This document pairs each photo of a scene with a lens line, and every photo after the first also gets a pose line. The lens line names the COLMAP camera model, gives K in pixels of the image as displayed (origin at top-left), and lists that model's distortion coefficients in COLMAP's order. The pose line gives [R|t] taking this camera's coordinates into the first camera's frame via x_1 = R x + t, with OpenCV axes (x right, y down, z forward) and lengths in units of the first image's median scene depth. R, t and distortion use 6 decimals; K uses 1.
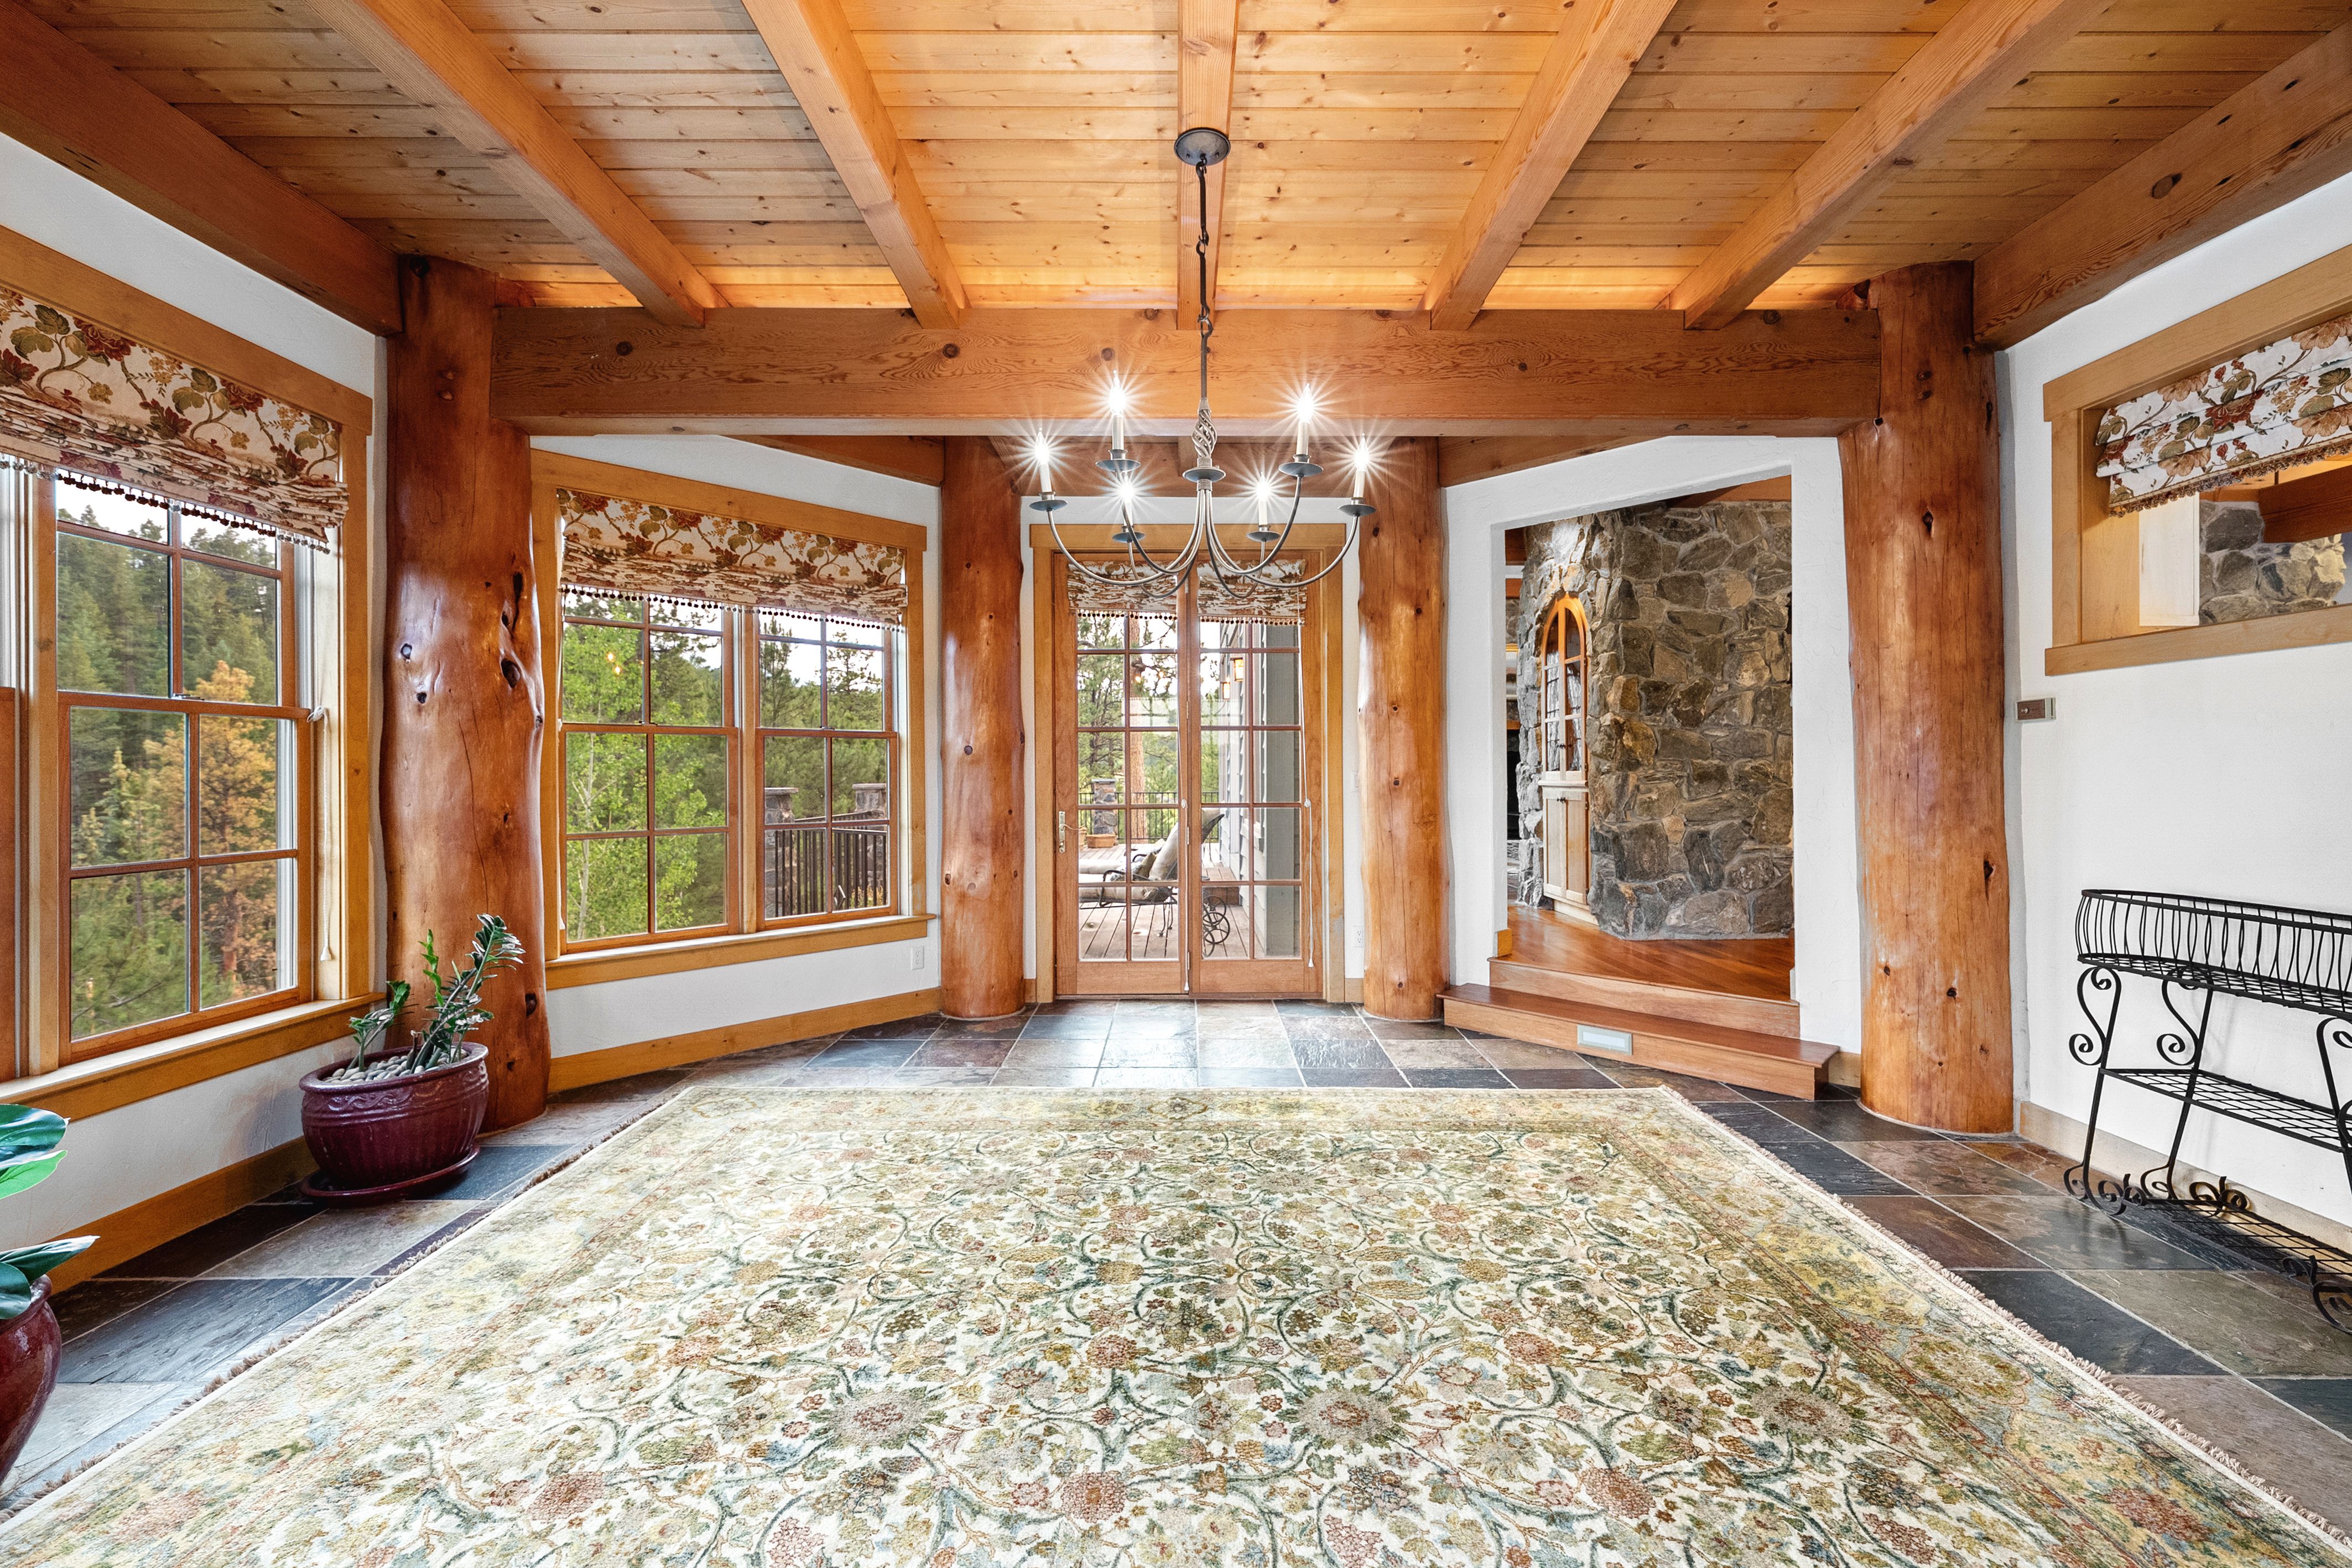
lens RADIAL K [[1003.3, 0, 1179.1], [0, 1003.3, 777.7], [0, 0, 1]] dist [-0.000657, -0.000567]
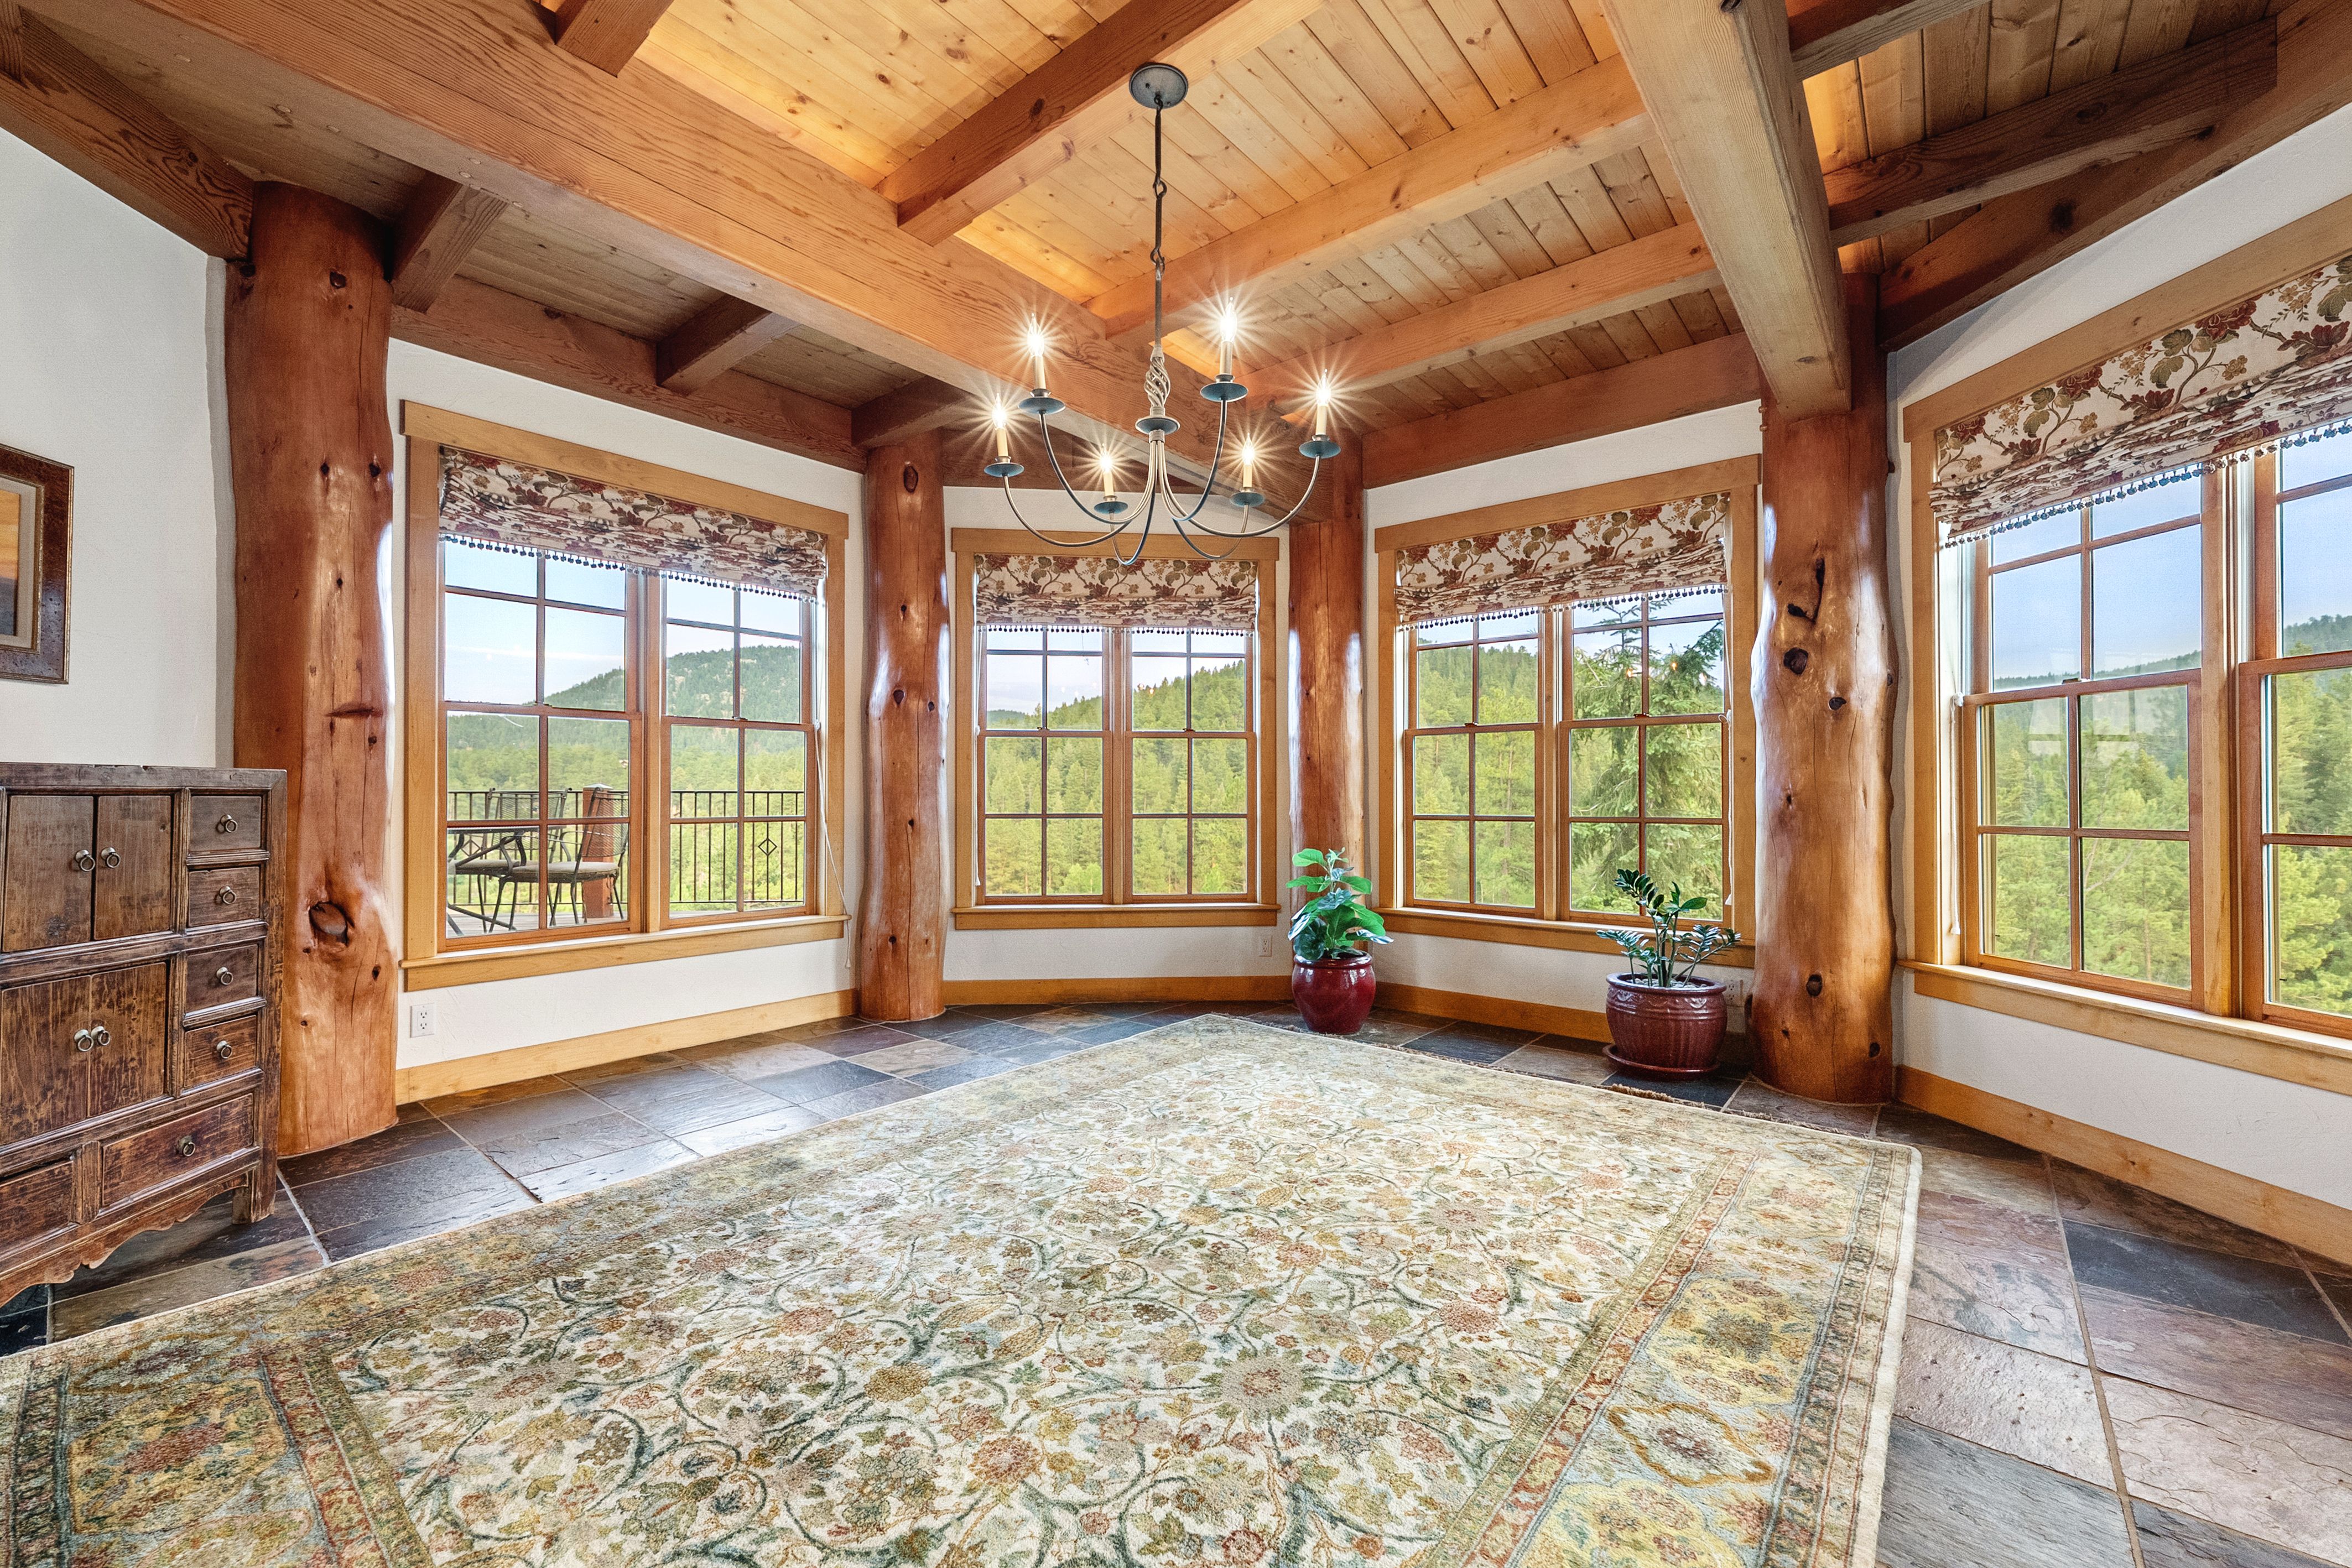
lens RADIAL K [[907.4, 0, 1183.3], [0, 907.4, 782.3], [0, 0, 1]] dist [-0.002324, -0.000365]
pose [[-0.638602, -0.007631, -0.769499, 0.687382], [-0.002172, 0.999965, -0.008114, 0.039926], [0.769534, -0.003510, -0.638596, 1.585273]]
